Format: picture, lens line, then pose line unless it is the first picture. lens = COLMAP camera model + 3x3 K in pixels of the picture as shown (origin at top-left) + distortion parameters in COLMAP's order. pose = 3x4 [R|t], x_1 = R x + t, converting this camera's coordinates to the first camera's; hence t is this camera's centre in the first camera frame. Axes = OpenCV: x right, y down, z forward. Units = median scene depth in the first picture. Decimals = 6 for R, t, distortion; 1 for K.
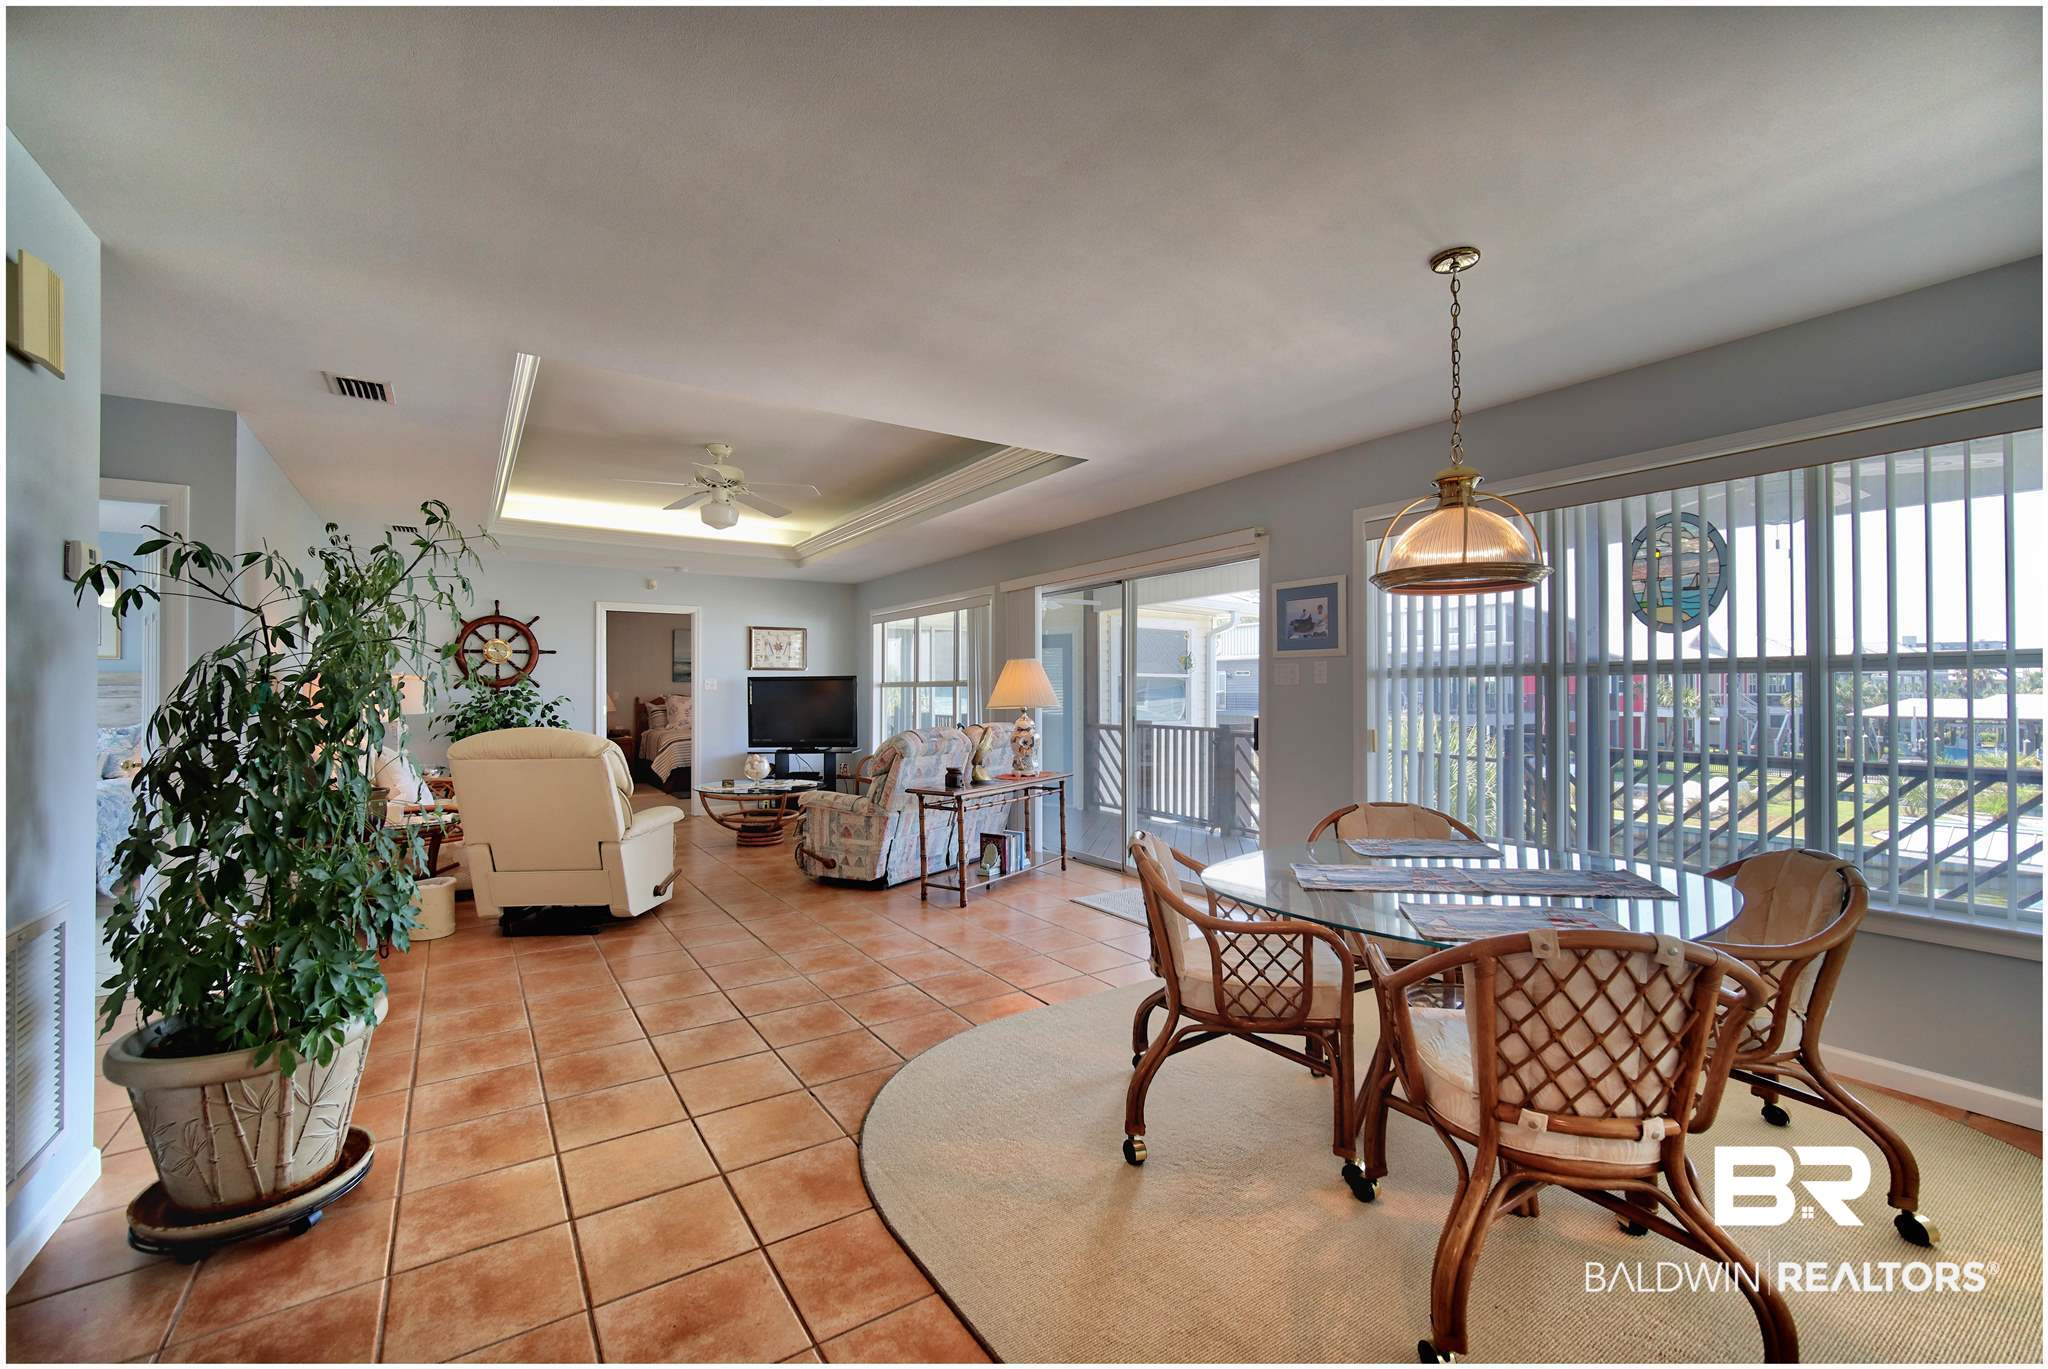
lens RADIAL K [[850.6, 0, 1031.3], [0, 850.6, 687.1], [0, 0, 1]] dist [0.000539, 0.000373]
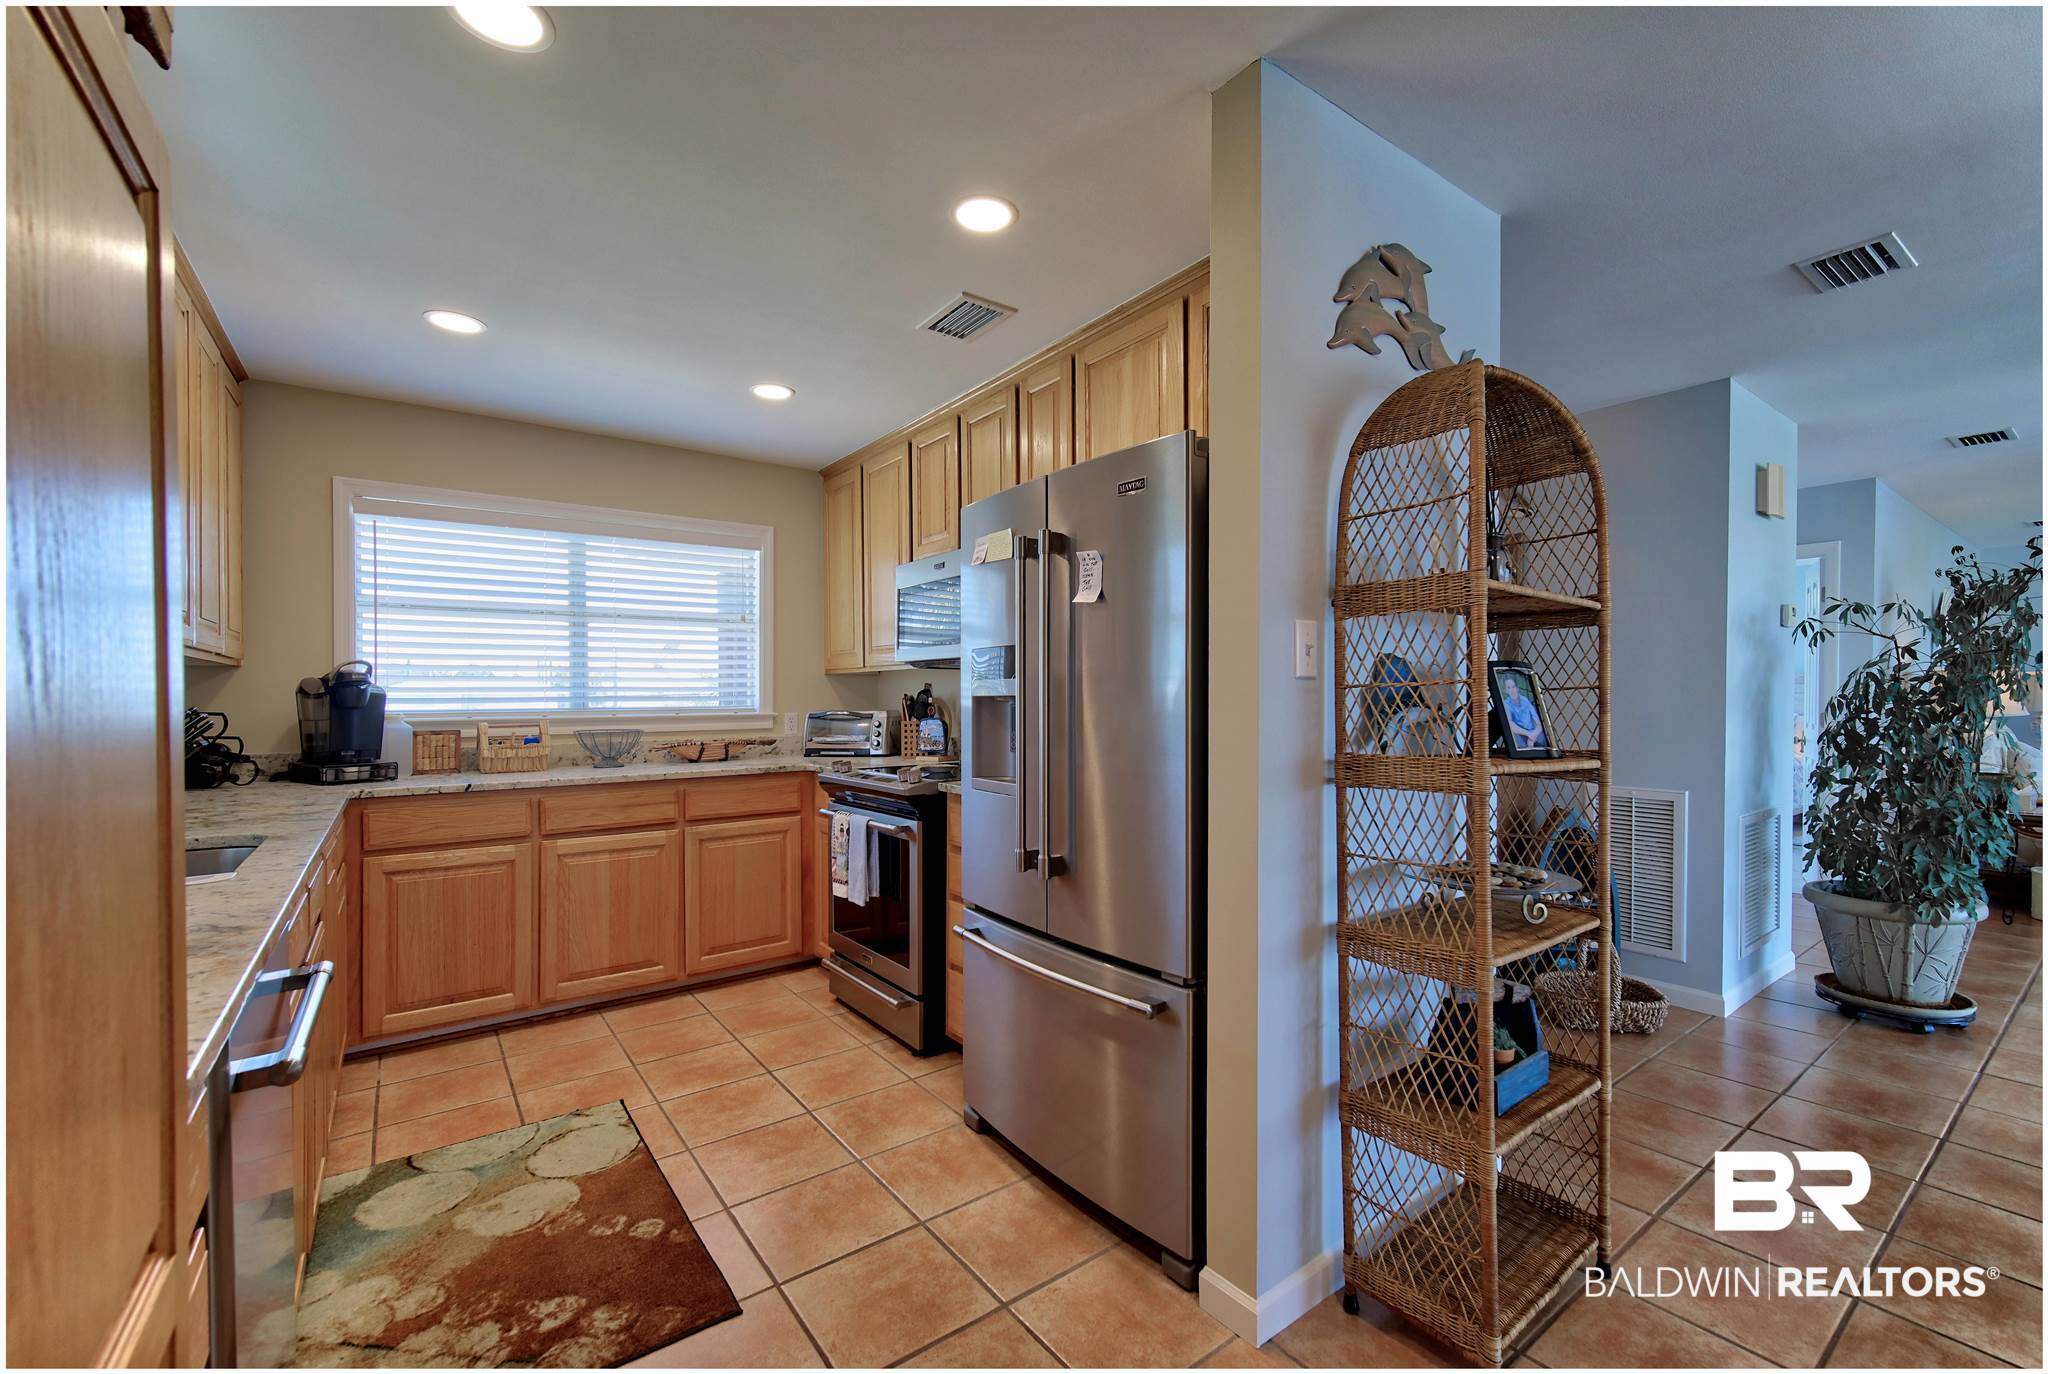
lens RADIAL K [[850.3, 0, 1034.3], [0, 850.3, 707.0], [0, 0, 1]] dist [-0.000949, 0.000020]
pose [[0.045060, 0.014778, -0.998875, 0.614504], [0.008332, 0.999850, 0.015168, 0.003444], [0.998950, -0.009006, 0.044930, -0.683061]]
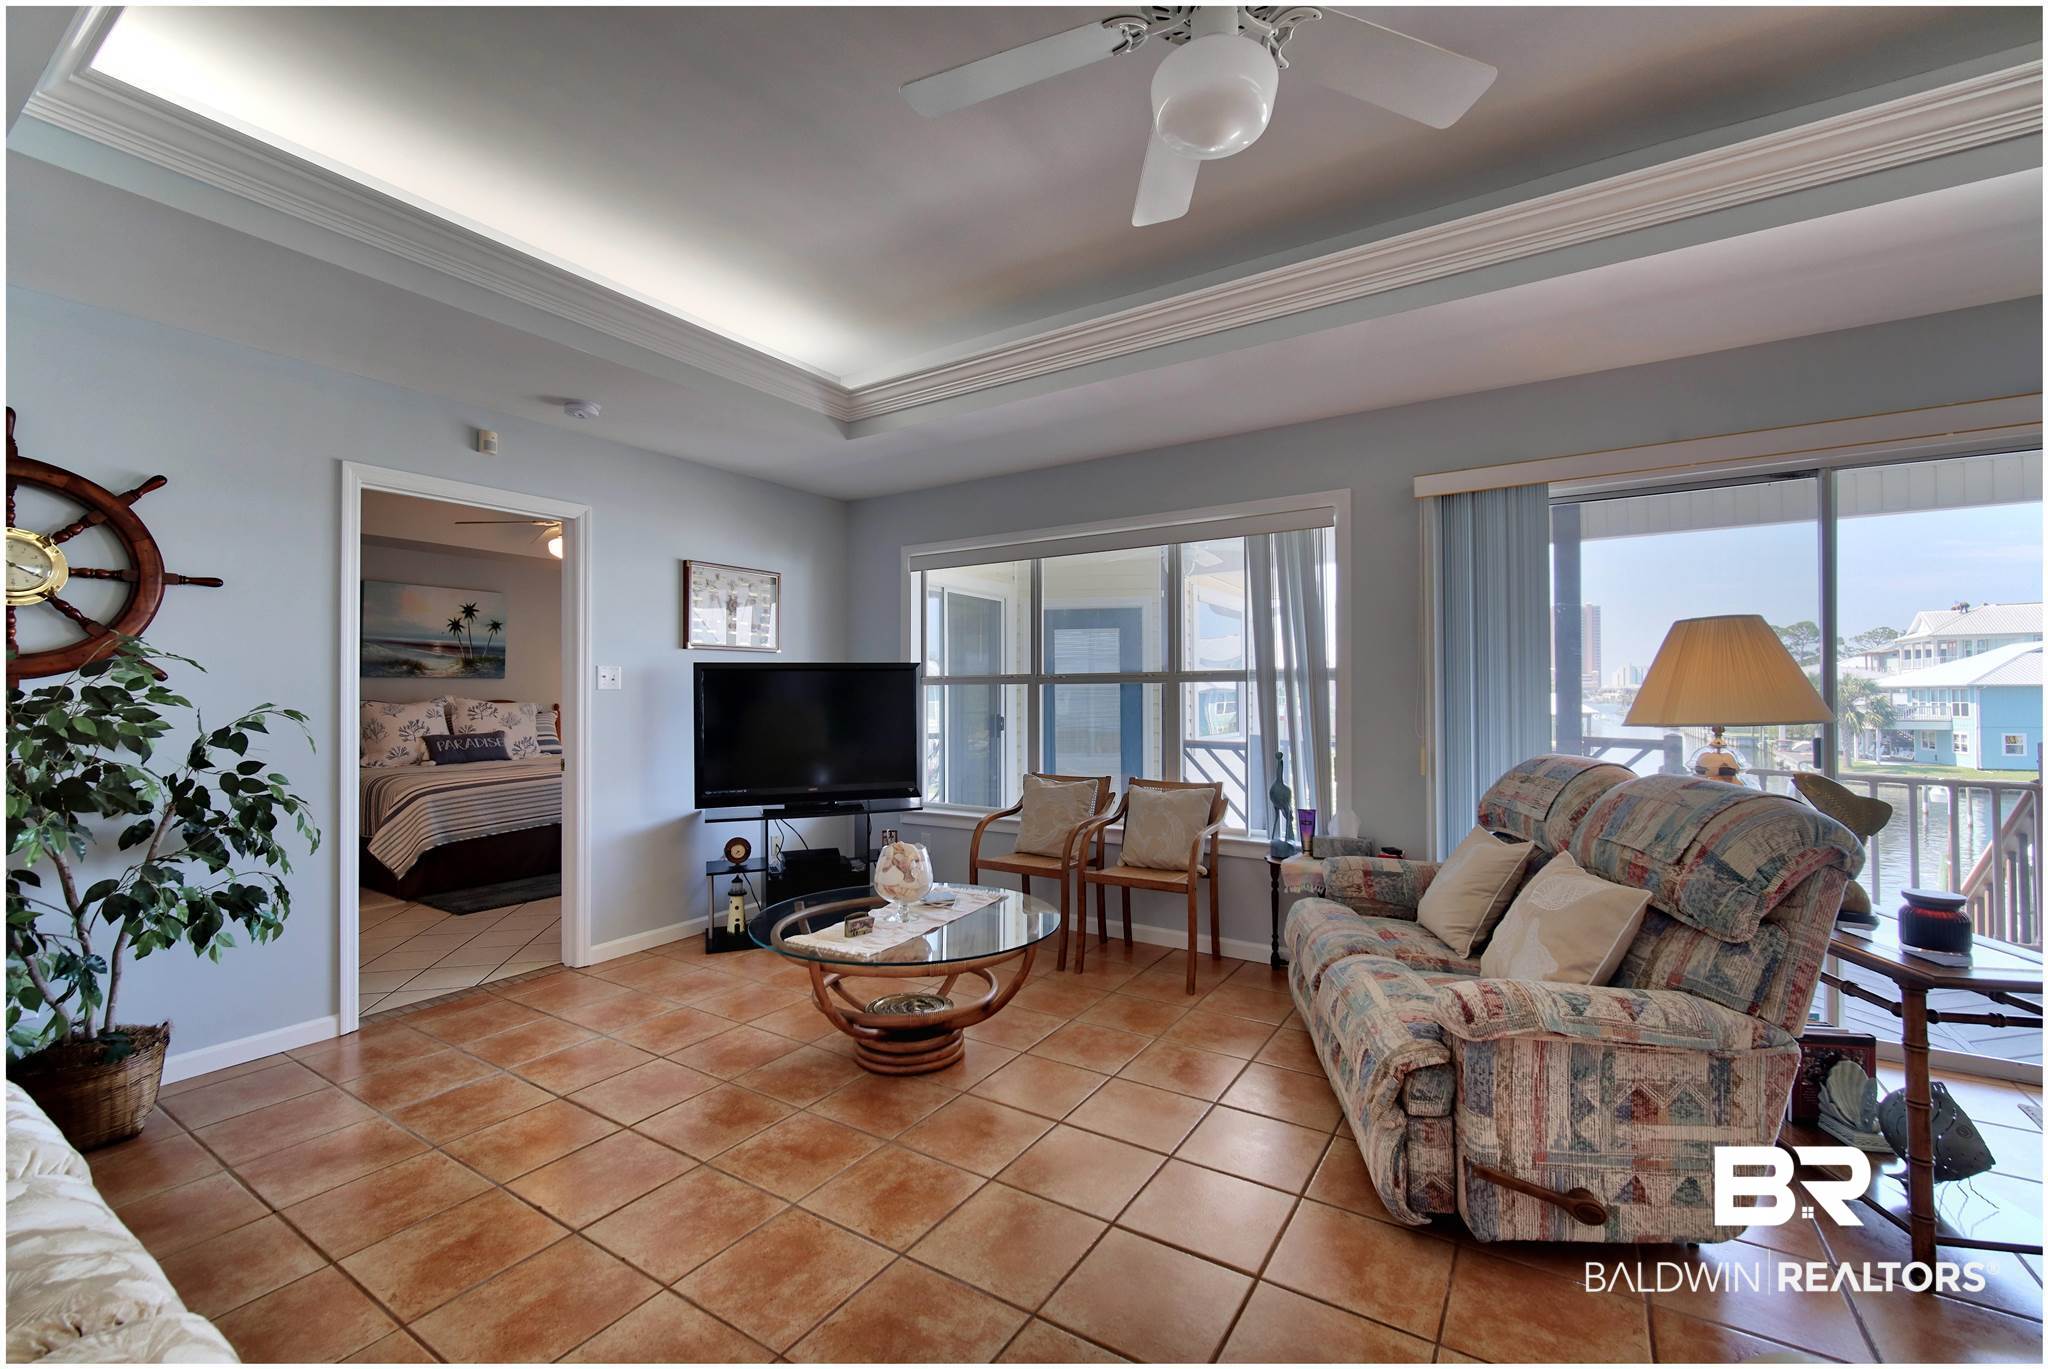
lens RADIAL K [[850.6, 0, 1031.3], [0, 850.6, 687.1], [0, 0, 1]] dist [0.000539, 0.000373]
pose [[0.918464, 0.001573, 0.395501, -0.441685], [0.000325, 0.999989, -0.004732, 0.005693], [-0.395504, 0.004475, 0.918453, 0.609732]]
